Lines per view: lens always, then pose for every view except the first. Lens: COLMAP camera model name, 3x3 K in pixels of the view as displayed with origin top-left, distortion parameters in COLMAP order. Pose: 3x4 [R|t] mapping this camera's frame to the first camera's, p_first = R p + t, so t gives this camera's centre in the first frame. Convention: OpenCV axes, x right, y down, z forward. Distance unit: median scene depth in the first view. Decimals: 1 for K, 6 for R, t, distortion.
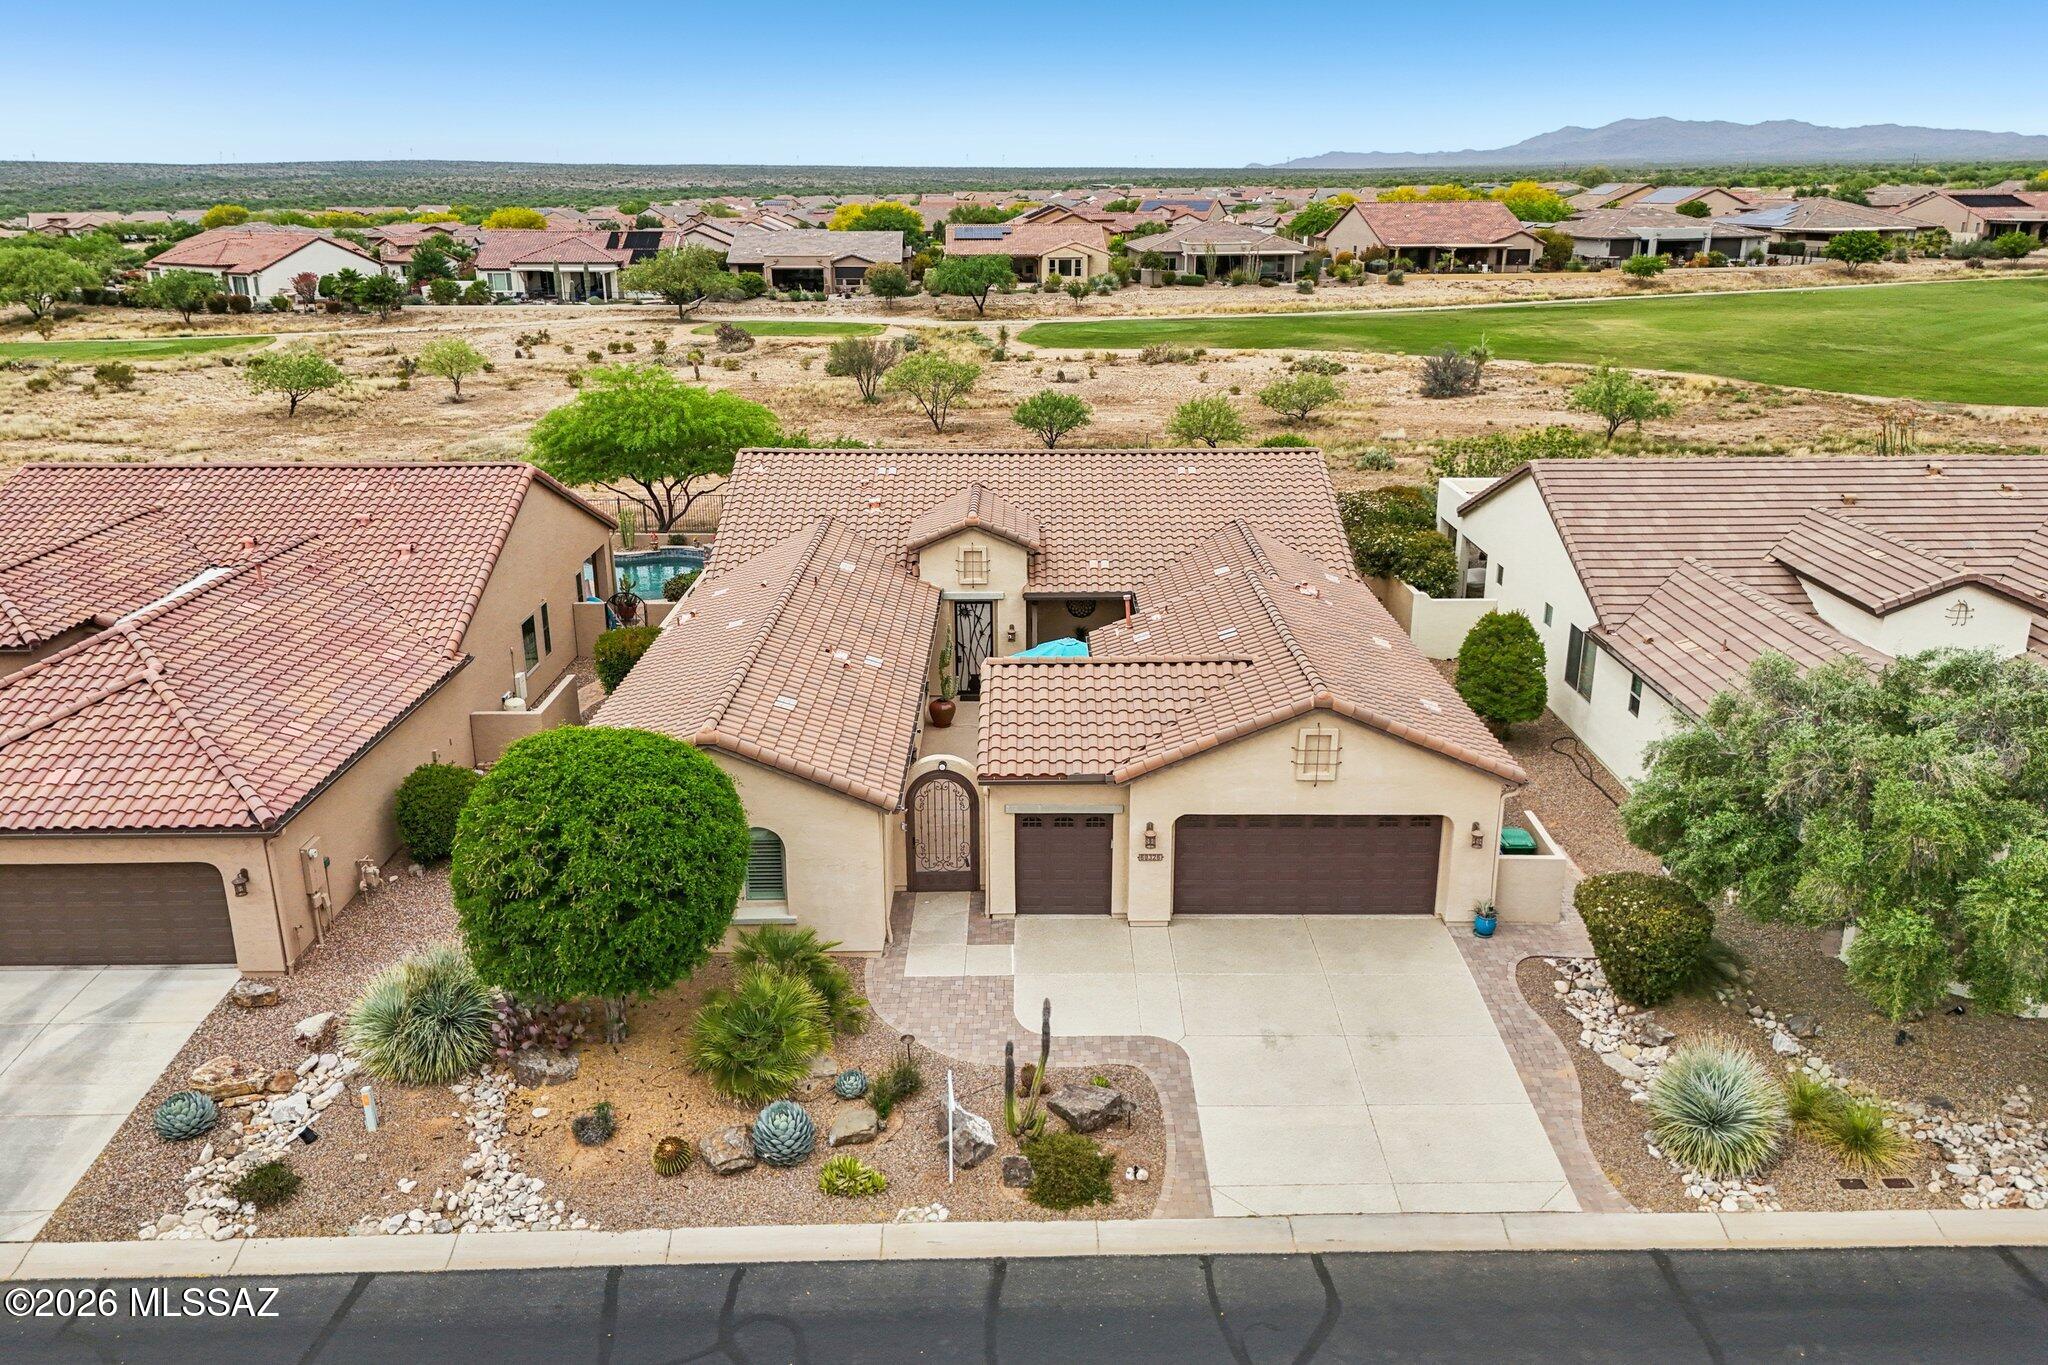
lens RADIAL K [[1501.3, 0, 1021.2], [0, 1501.3, 712.1], [0, 0, 1]] dist [0.068757, -0.077153]
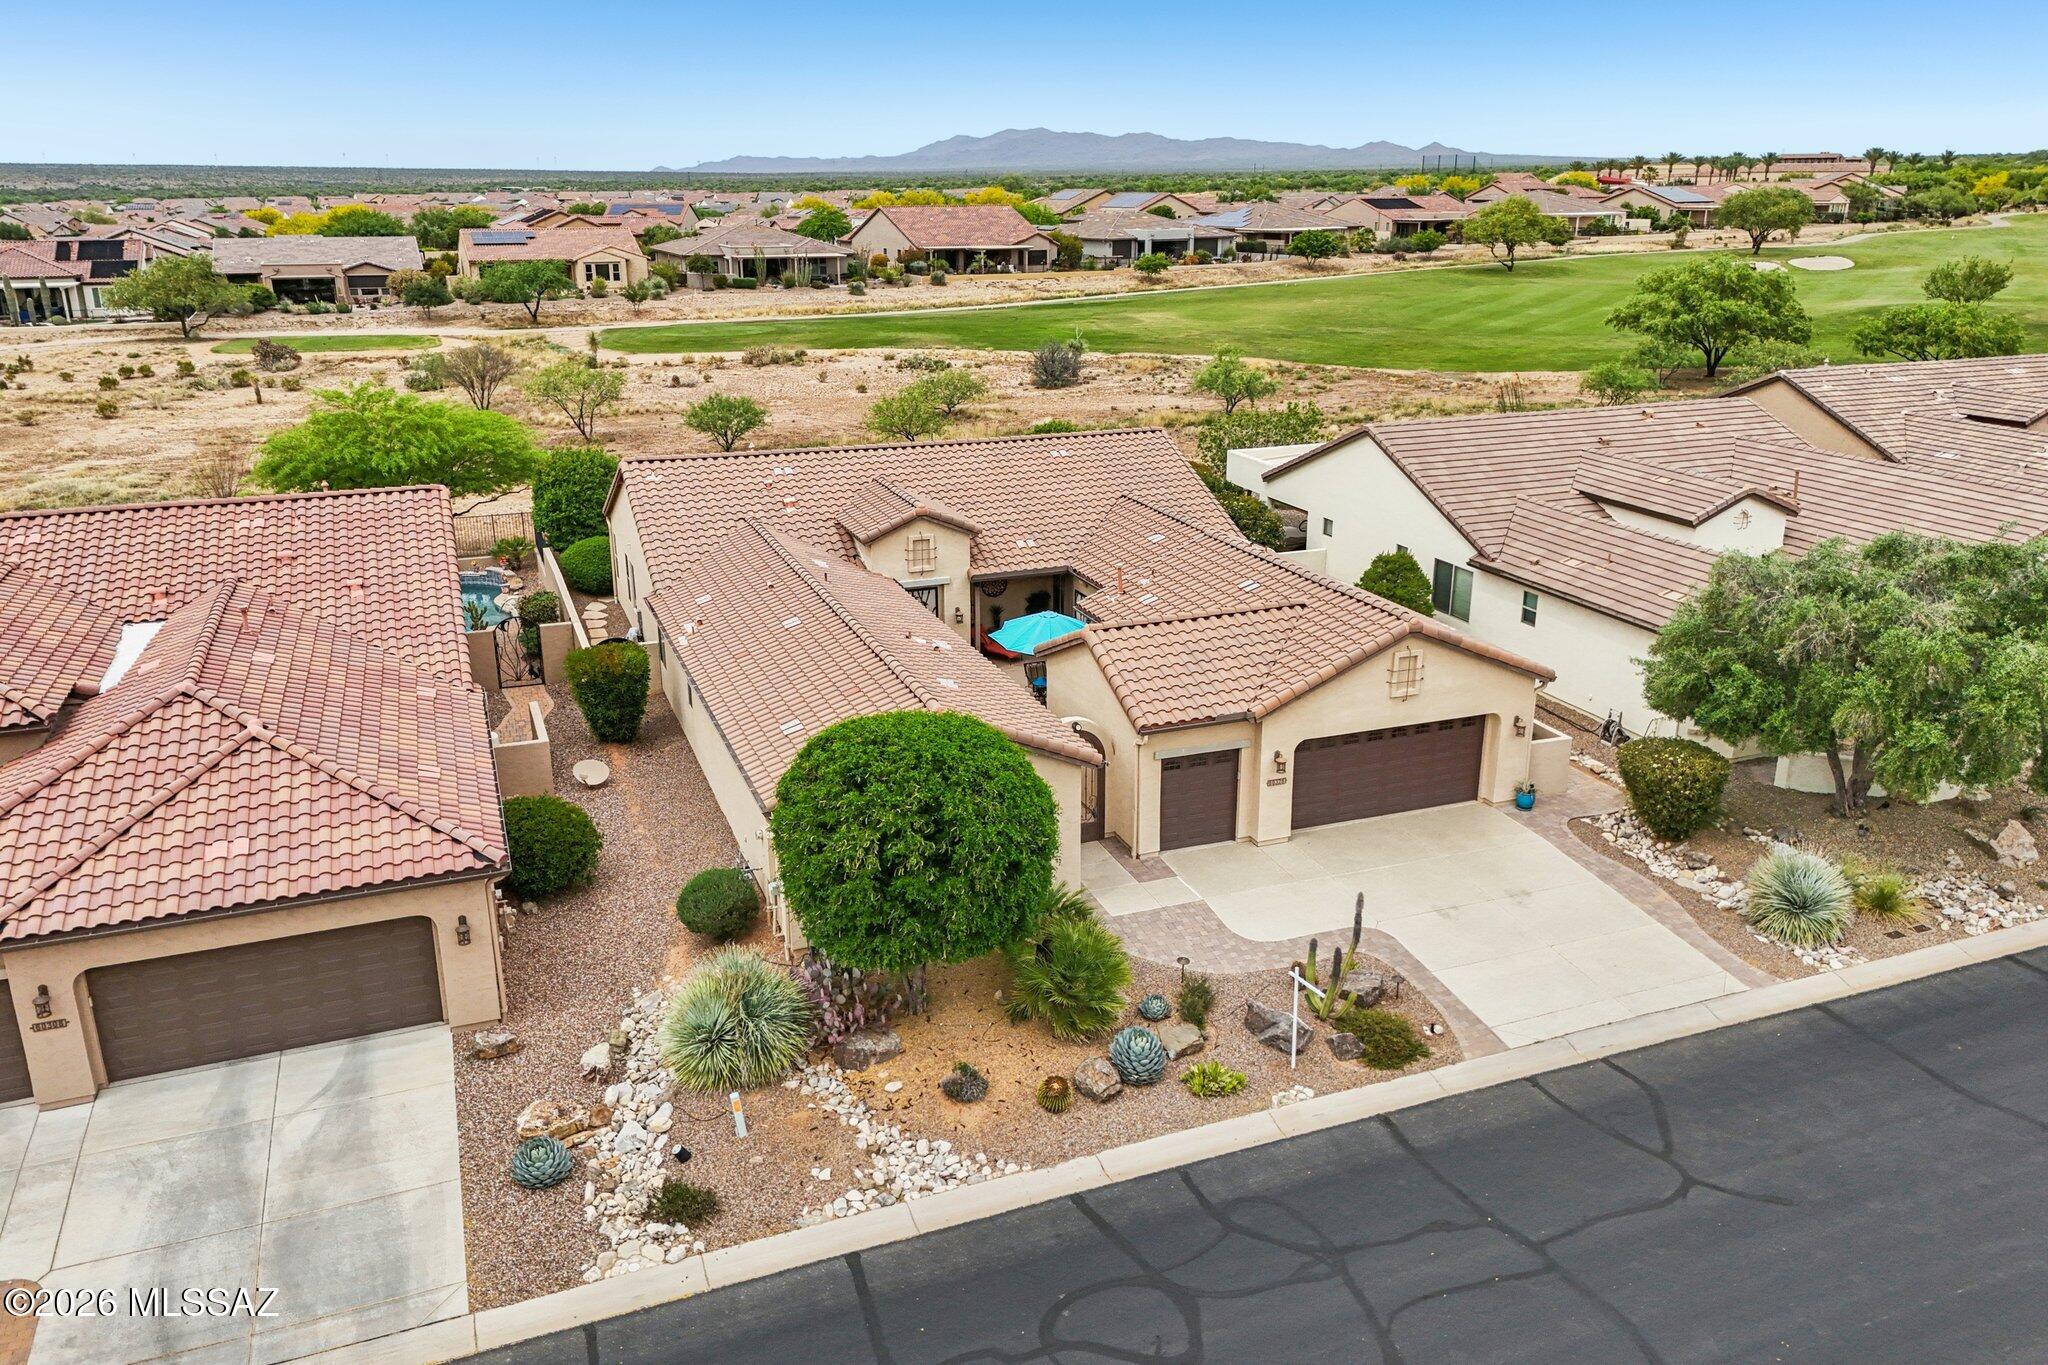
lens RADIAL K [[1501.3, 0, 1021.2], [0, 1501.3, 712.1], [0, 0, 1]] dist [0.068757, -0.077153]
pose [[0.935729, -0.117274, 0.332652, -0.136599], [0.118044, 0.992846, 0.017968, 0.000442], [-0.332379, 0.022454, 0.942879, -0.001540]]
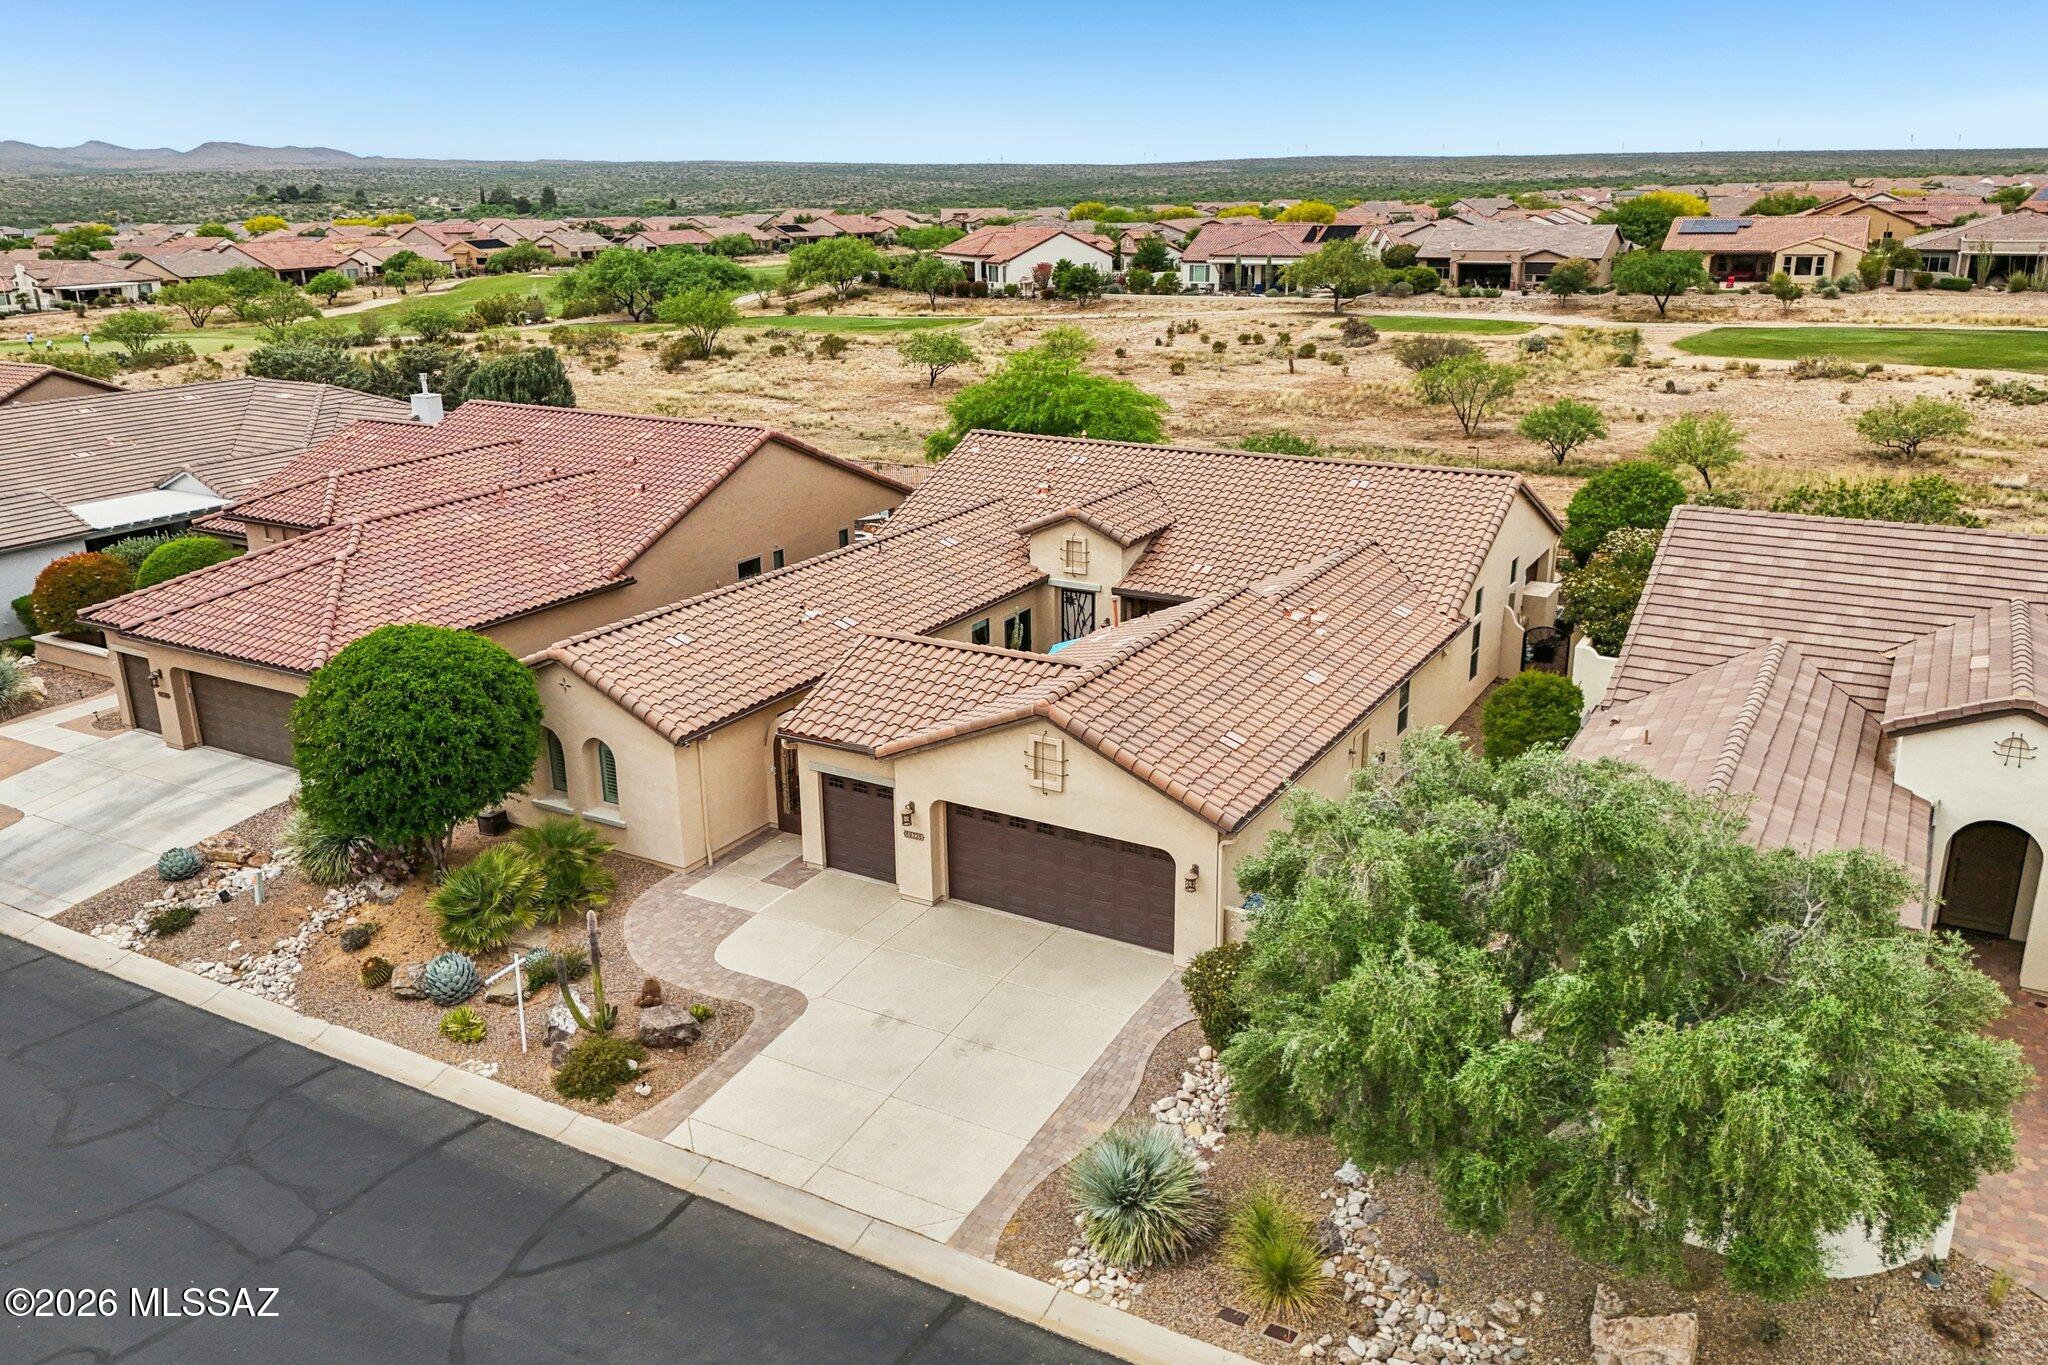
lens RADIAL K [[1526.2, 0, 1024.0], [0, 1526.2, 682.5], [0, 0, 1]] dist [0.068307, -0.081542]
pose [[0.864053, 0.150309, -0.480437, 0.188510], [-0.158696, 0.987050, 0.023395, -0.012896], [0.477732, 0.056029, 0.876717, 0.031863]]
